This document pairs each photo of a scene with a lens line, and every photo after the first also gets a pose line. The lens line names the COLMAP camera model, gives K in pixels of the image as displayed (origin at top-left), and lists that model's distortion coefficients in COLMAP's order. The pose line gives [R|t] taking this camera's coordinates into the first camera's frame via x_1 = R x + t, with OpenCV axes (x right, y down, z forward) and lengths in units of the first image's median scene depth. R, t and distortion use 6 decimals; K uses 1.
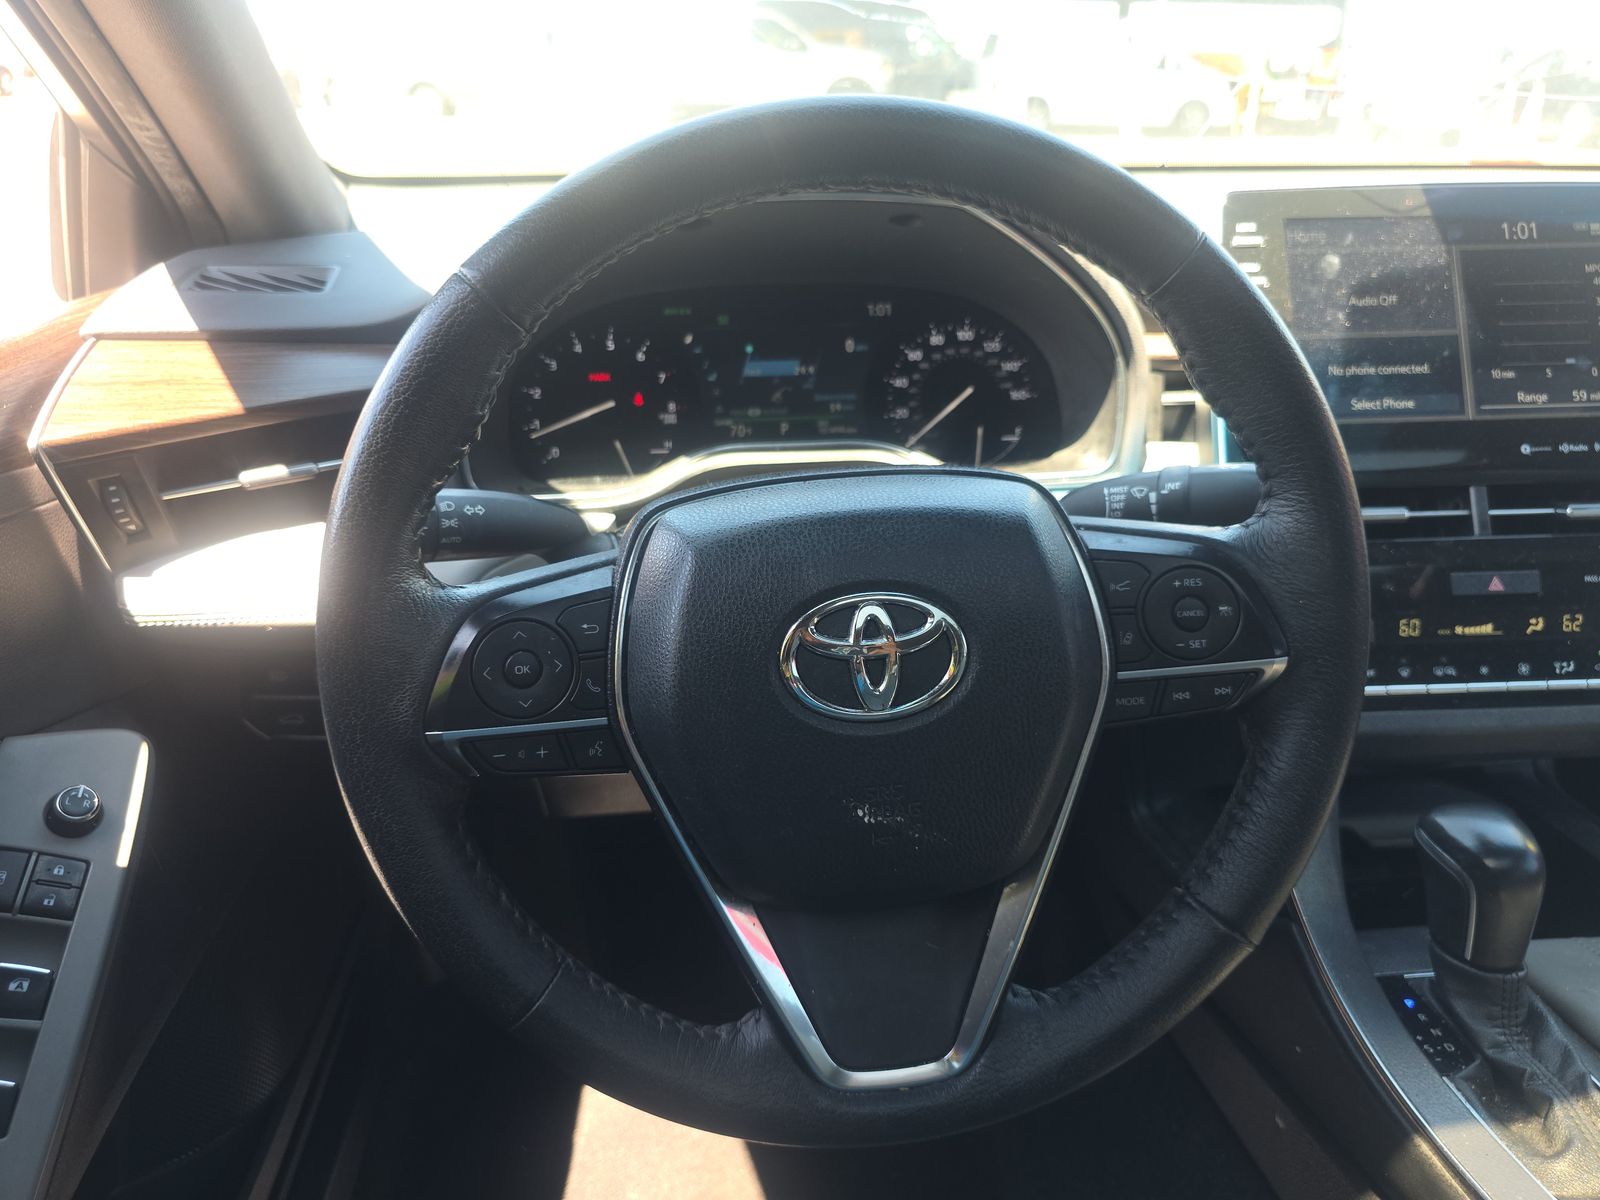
lens RADIAL K [[1105.2, 0, 800.0], [0, 1105.2, 600.0], [0, 0, 1]] dist [0.077799, -0.060082]
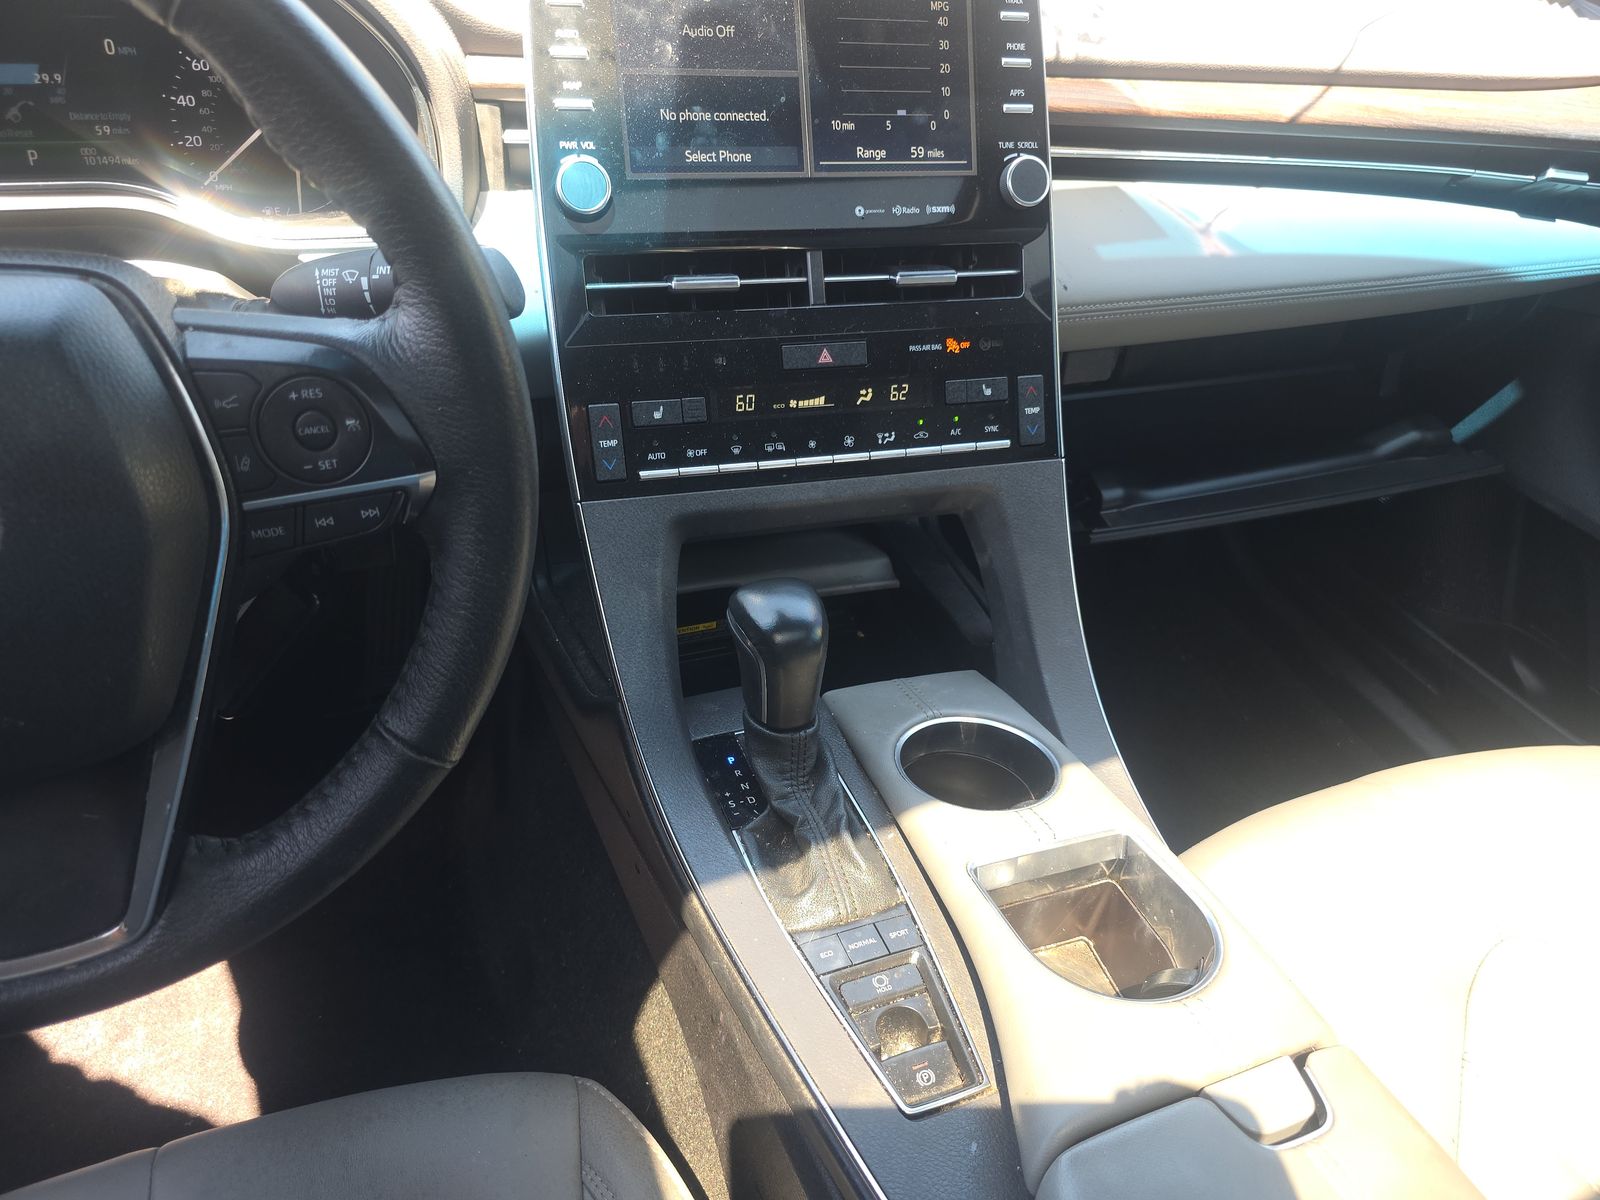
lens RADIAL K [[1105.2, 0, 800.0], [0, 1105.2, 600.0], [0, 0, 1]] dist [0.077799, -0.060082]
pose [[0.966321, -0.076401, 0.245735, 0.328581], [0.013406, 0.968560, 0.248418, -0.047993], [-0.256988, -0.236757, 0.936965, 0.032974]]
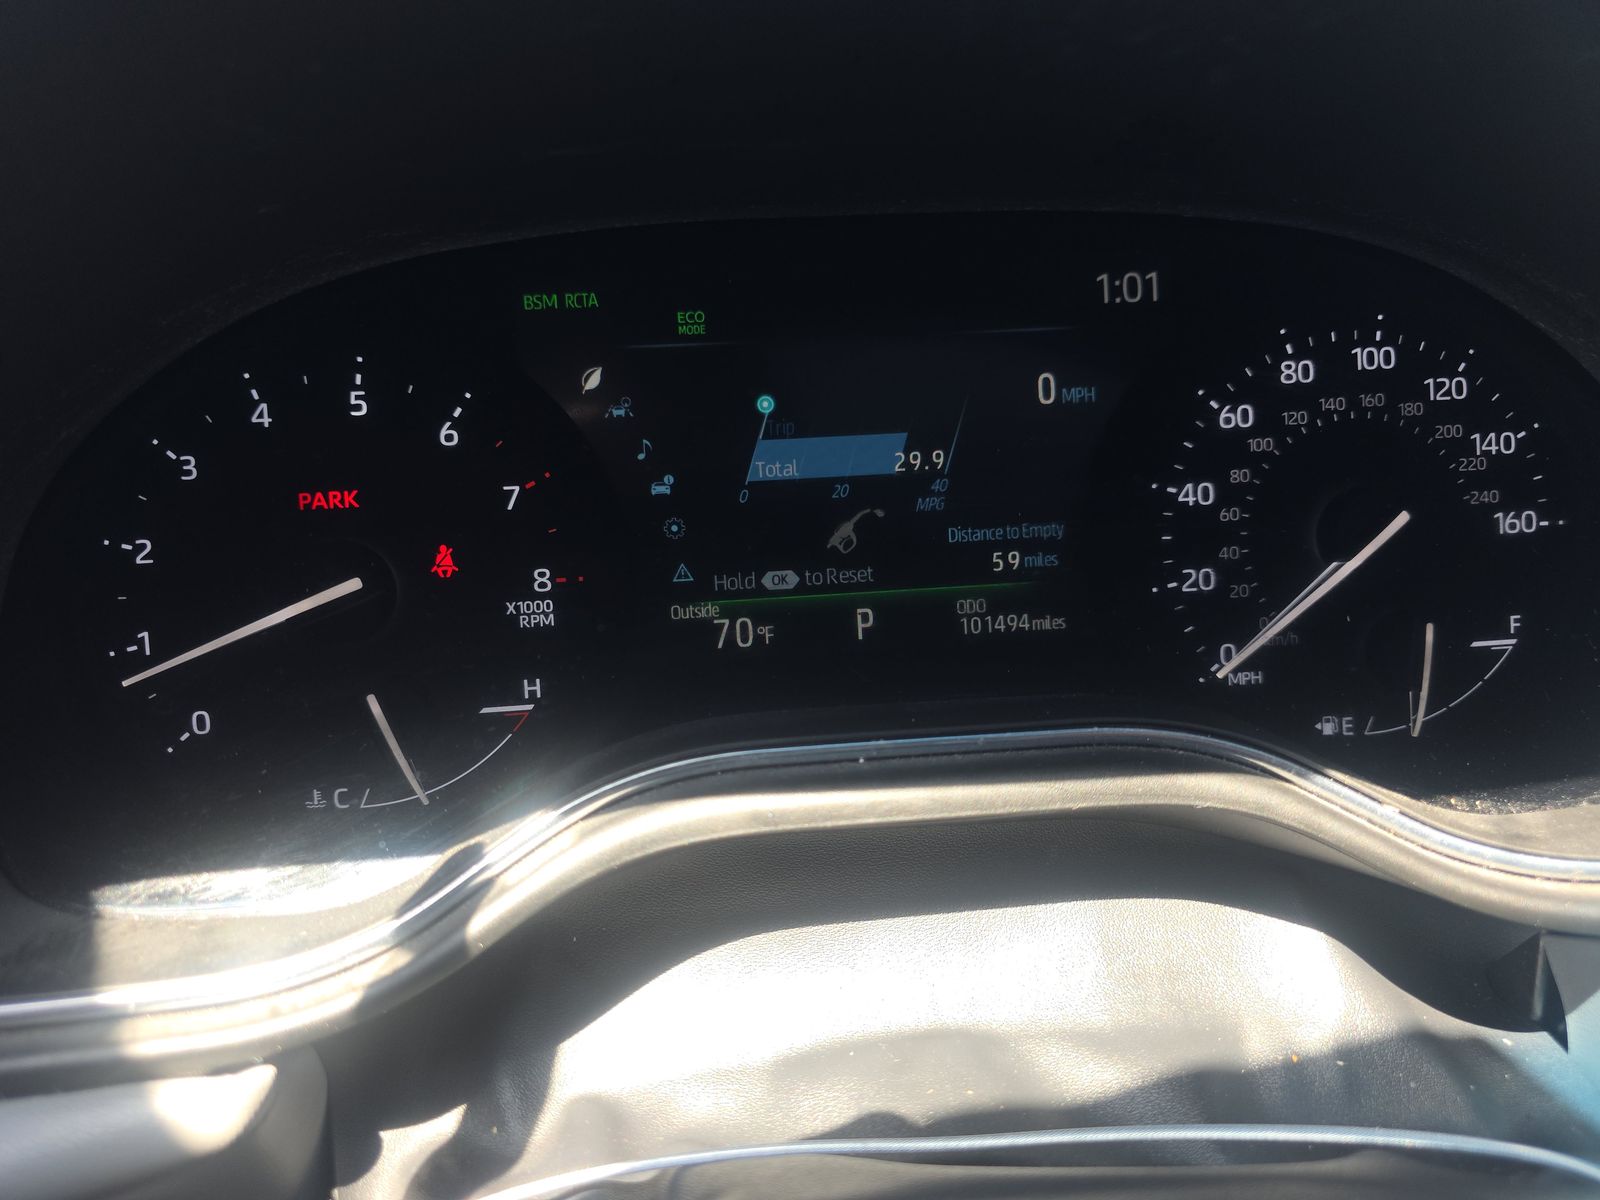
lens RADIAL K [[1081.1, 0, 800.0], [0, 1081.1, 600.0], [0, 0, 1]] dist [0.034113, -0.106217]
pose [[0.999739, -0.009551, -0.020752, -0.031366], [0.010063, 0.999643, 0.024736, -0.193110], [0.020508, -0.024938, 0.999479, 0.732597]]
